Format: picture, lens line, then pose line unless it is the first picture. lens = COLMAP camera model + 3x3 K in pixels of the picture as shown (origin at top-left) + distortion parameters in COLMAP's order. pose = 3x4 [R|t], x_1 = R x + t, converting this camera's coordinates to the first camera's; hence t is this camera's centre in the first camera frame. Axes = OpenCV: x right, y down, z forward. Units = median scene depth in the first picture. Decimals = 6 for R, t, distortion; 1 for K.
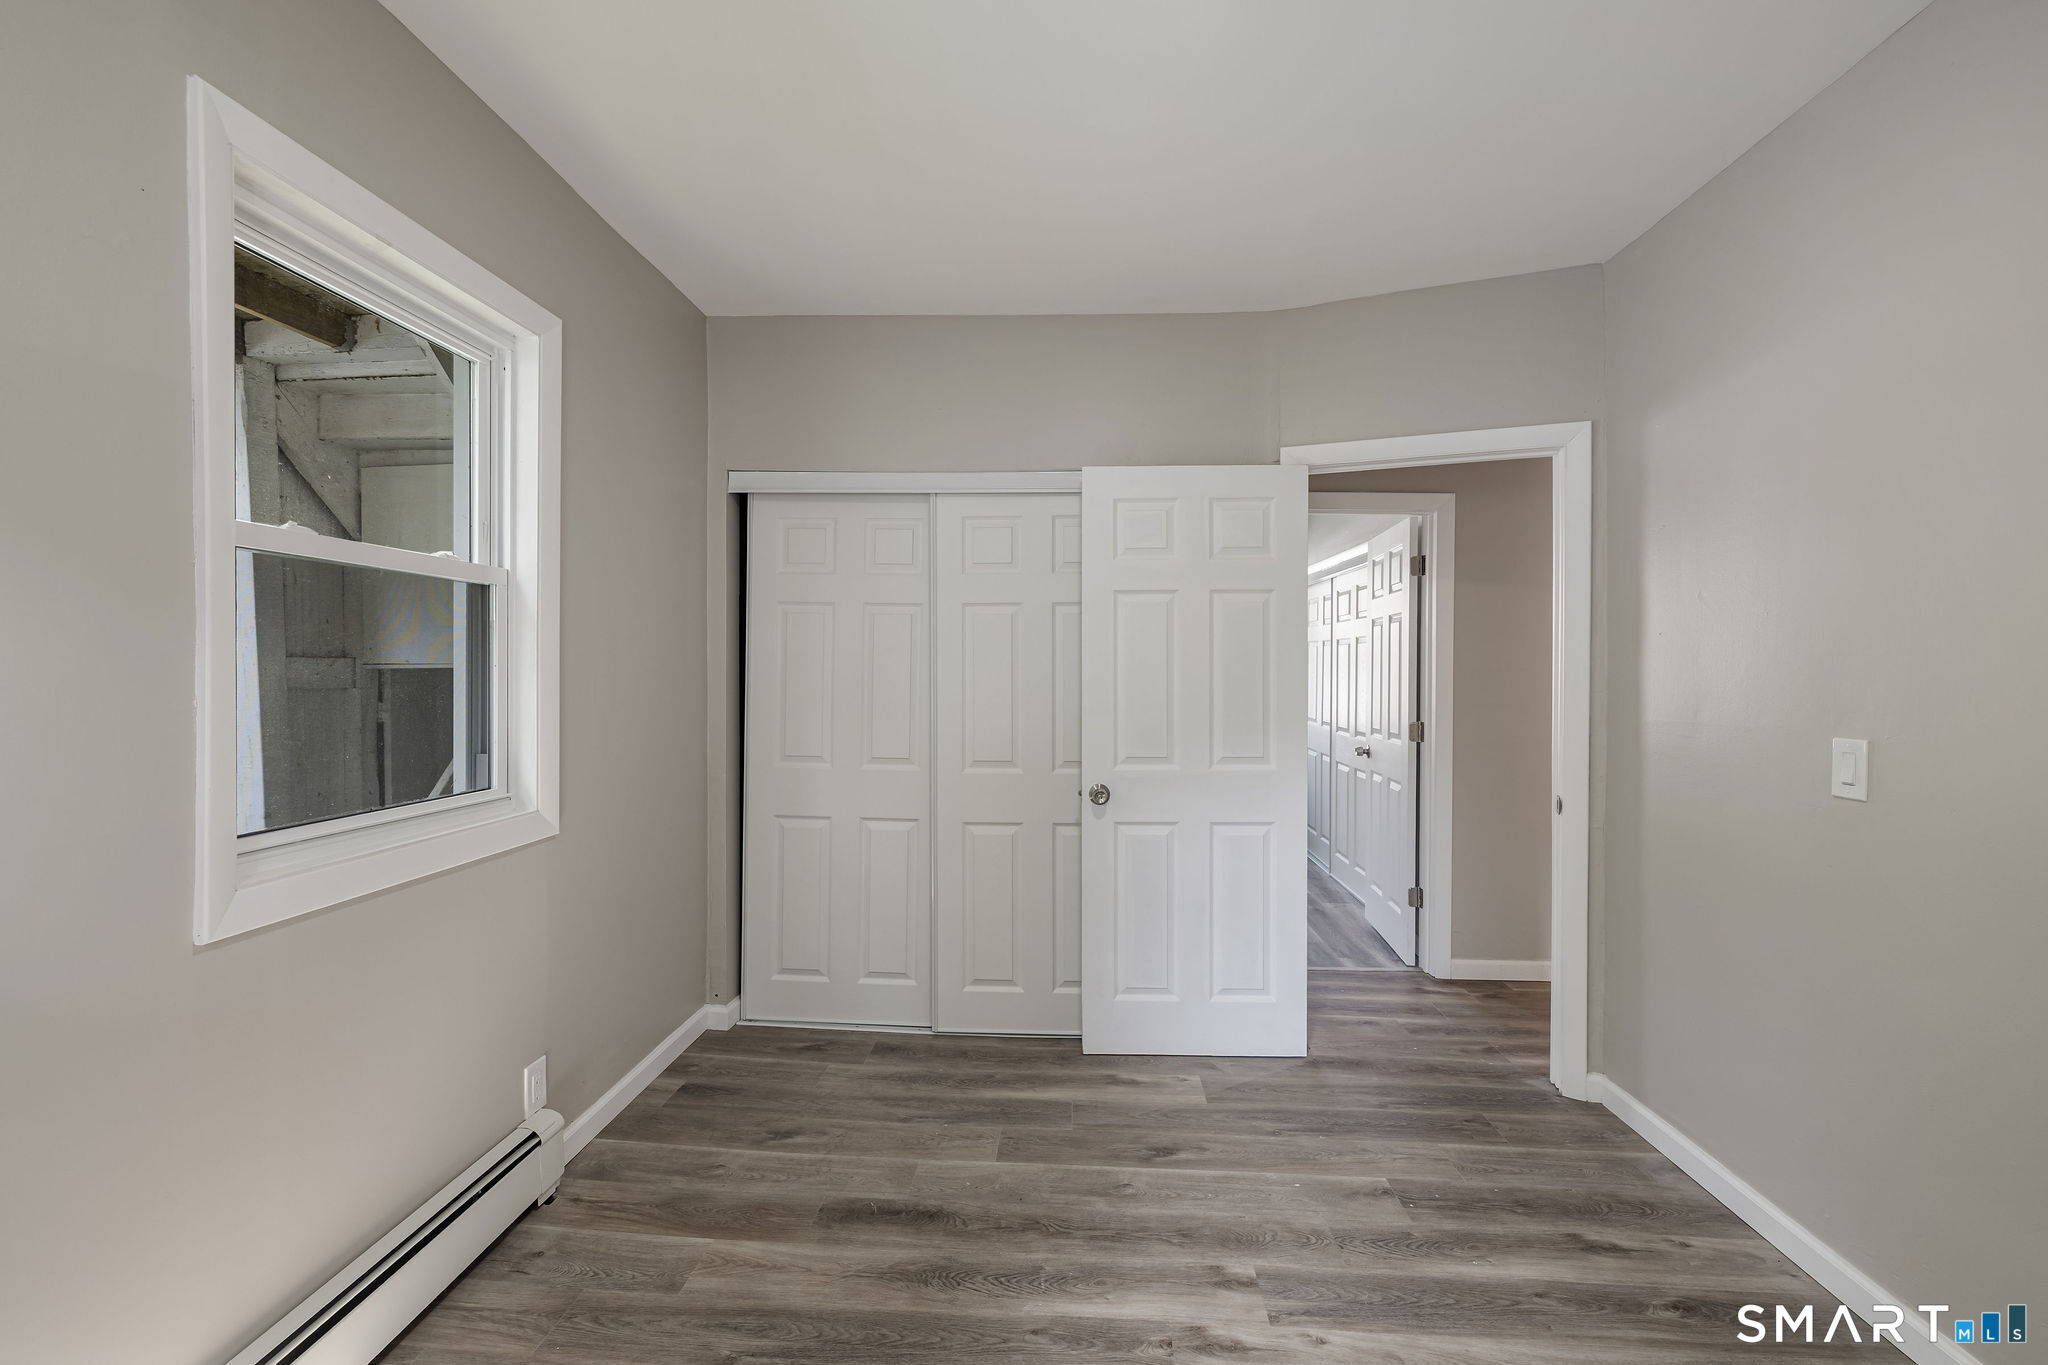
lens RADIAL K [[874.6, 0, 1017.2], [0, 874.6, 677.1], [0, 0, 1]] dist [-0.001912, 0.000925]
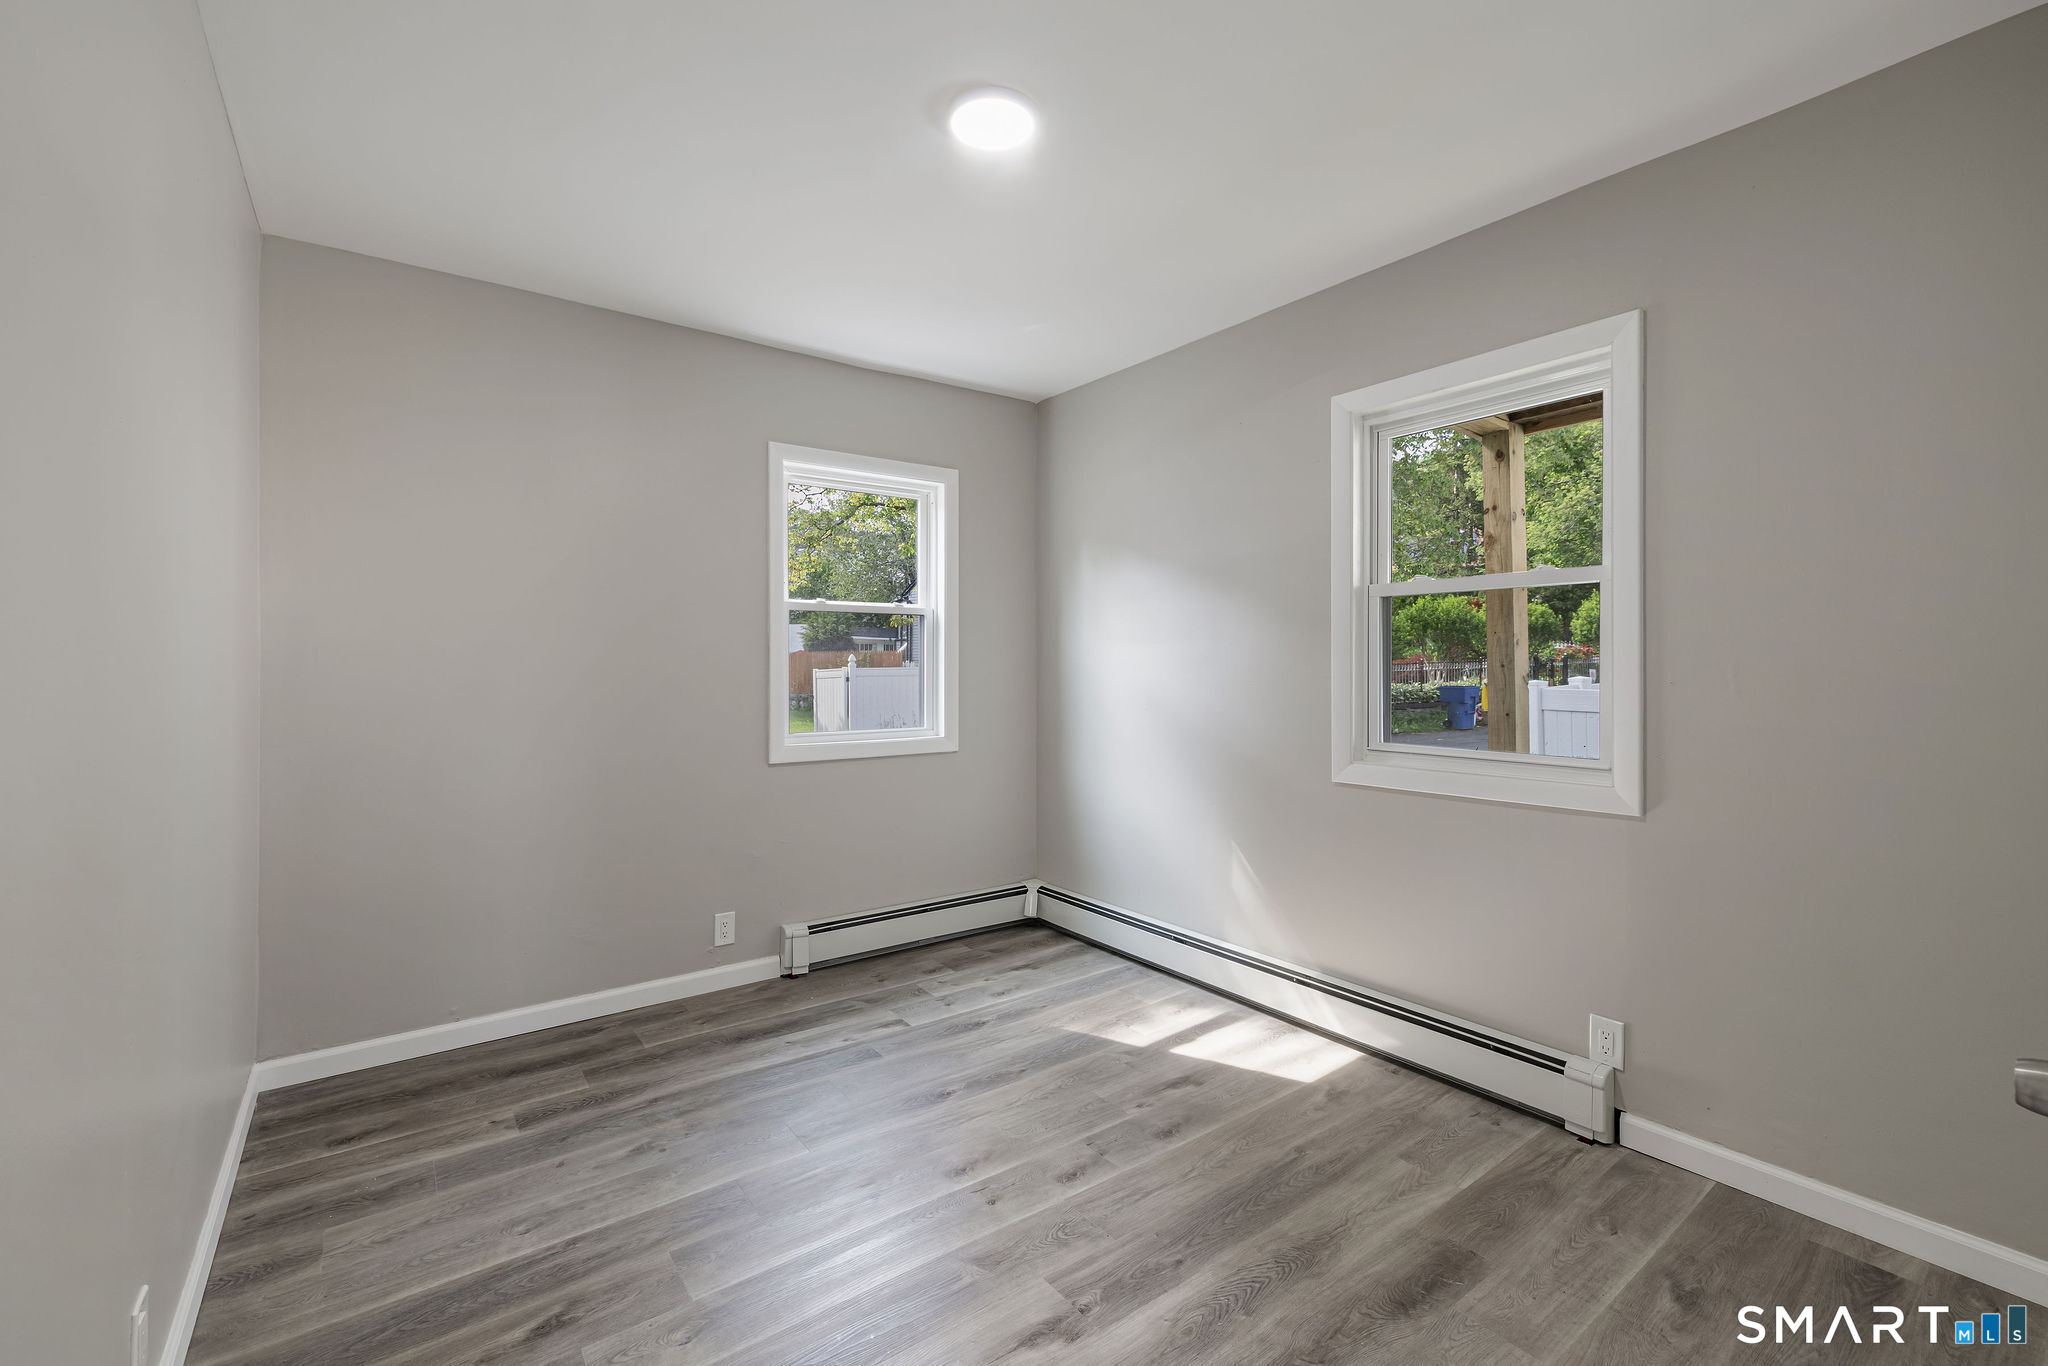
lens RADIAL K [[874.6, 0, 1033.0], [0, 874.6, 684.9], [0, 0, 1]] dist [-0.001912, 0.000925]
pose [[-0.751780, 0.013681, -0.659272, 0.771788], [-0.004016, 0.999671, 0.025325, 0.003785], [0.659402, 0.021687, -0.751478, 1.501070]]
